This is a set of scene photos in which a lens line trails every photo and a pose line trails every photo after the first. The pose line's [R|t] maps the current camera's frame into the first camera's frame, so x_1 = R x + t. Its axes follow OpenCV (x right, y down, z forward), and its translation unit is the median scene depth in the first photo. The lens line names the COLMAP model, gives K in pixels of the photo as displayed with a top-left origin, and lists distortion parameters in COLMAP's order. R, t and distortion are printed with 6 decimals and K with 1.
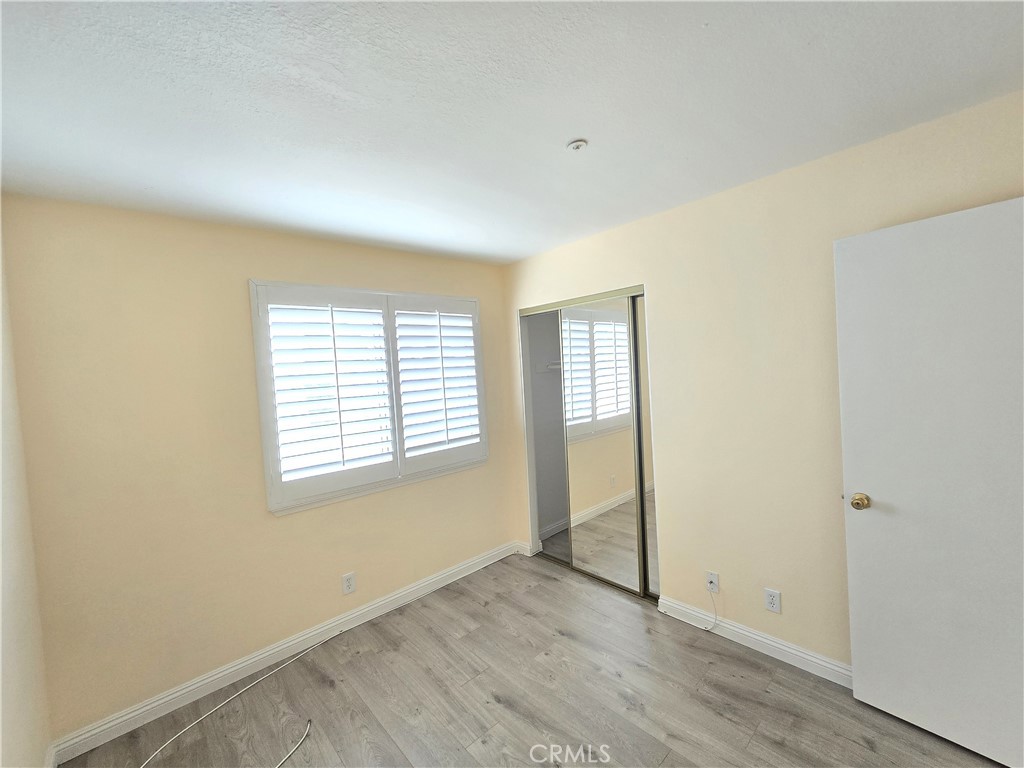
lens RADIAL K [[420.1, 0, 510.3], [0, 420.1, 385.1], [0, 0, 1]] dist [0.003555, 0.001078]
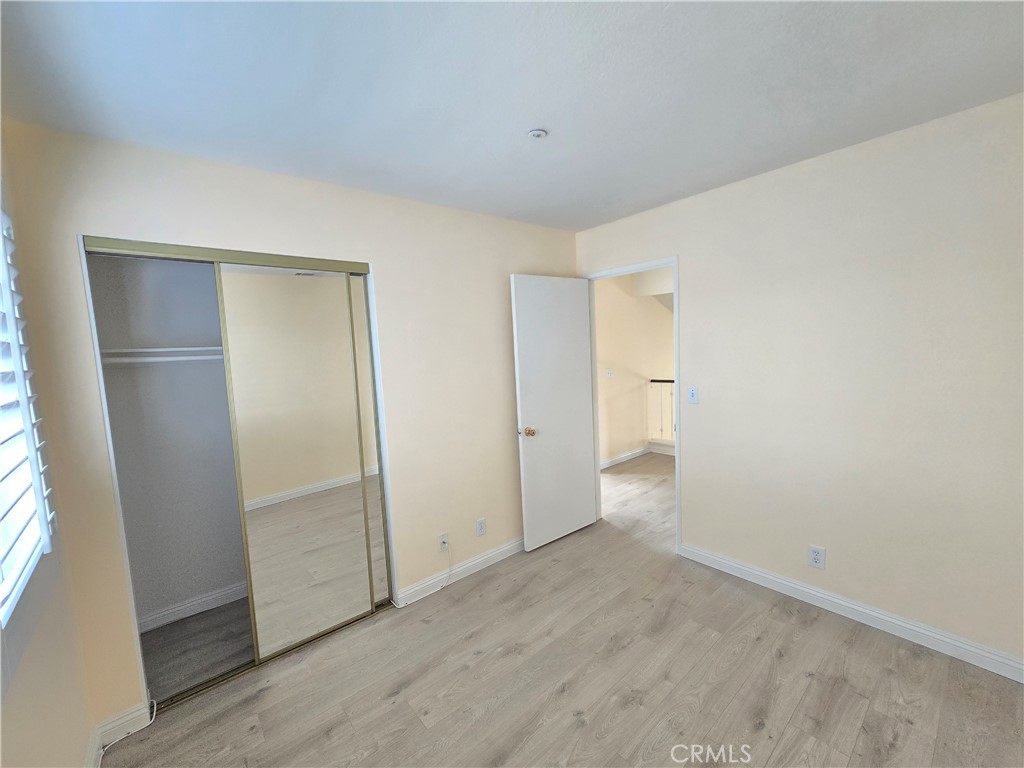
lens RADIAL K [[420.1, 0, 516.5], [0, 420.1, 385.6], [0, 0, 1]] dist [0.003555, 0.001078]
pose [[0.034367, -0.037152, 0.998718, -0.581896], [0.082483, 0.996005, 0.034213, 0.018771], [-0.996000, 0.081201, 0.037294, 0.660106]]
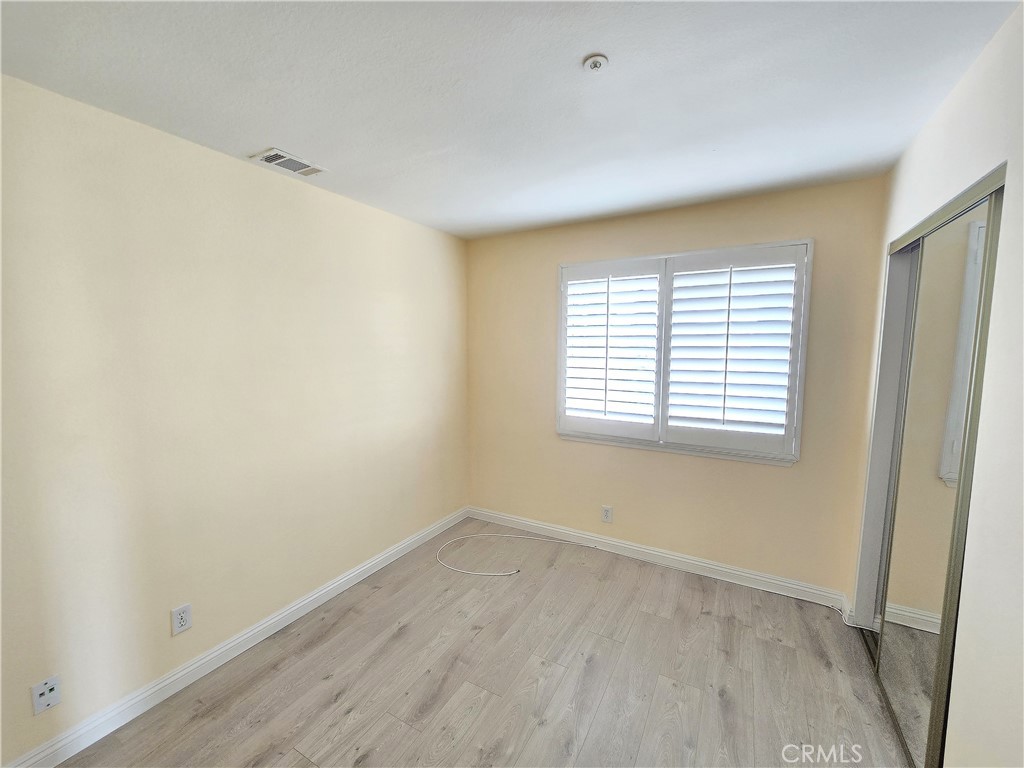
lens RADIAL K [[420.1, 0, 515.5], [0, 420.1, 386.0], [0, 0, 1]] dist [0.003555, 0.001078]
pose [[0.319818, 0.159125, -0.934021, 0.587857], [-0.057040, 0.987242, 0.148661, -0.047243], [0.945760, 0.005732, 0.324815, 0.372563]]
